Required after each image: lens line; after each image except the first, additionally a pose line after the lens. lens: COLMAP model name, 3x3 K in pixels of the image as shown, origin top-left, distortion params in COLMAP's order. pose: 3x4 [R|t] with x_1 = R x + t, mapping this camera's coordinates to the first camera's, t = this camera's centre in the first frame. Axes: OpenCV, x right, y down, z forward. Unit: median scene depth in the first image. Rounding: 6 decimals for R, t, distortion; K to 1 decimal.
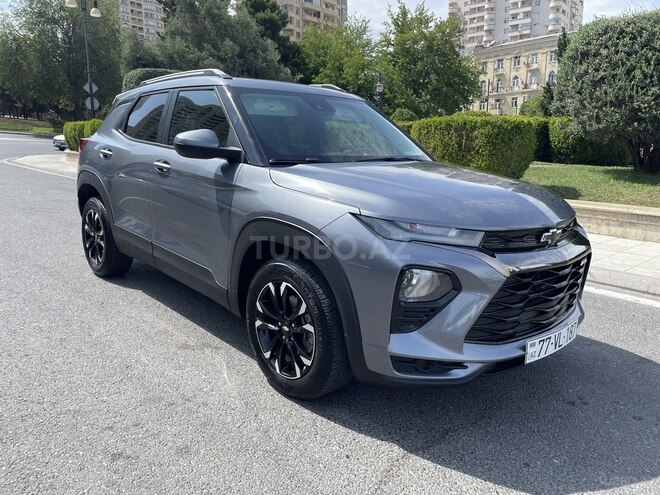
lens RADIAL K [[502.3, 0, 324.8], [0, 502.3, 248.1], [0, 0, 1]] dist [0.102490, -0.128431]
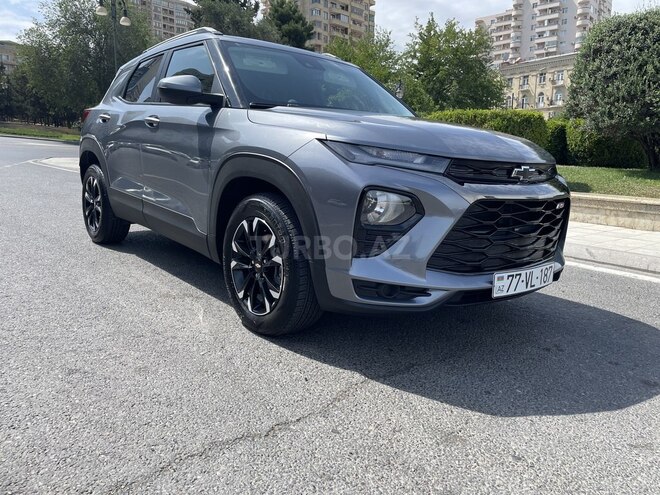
lens RADIAL K [[502.2, 0, 333.1], [0, 502.2, 240.9], [0, 0, 1]] dist [0.105104, -0.130269]
pose [[0.999458, 0.021328, -0.025077, 0.085774], [-0.022169, 0.999184, -0.033748, 0.127203], [0.024337, 0.034286, 0.999116, 0.004783]]
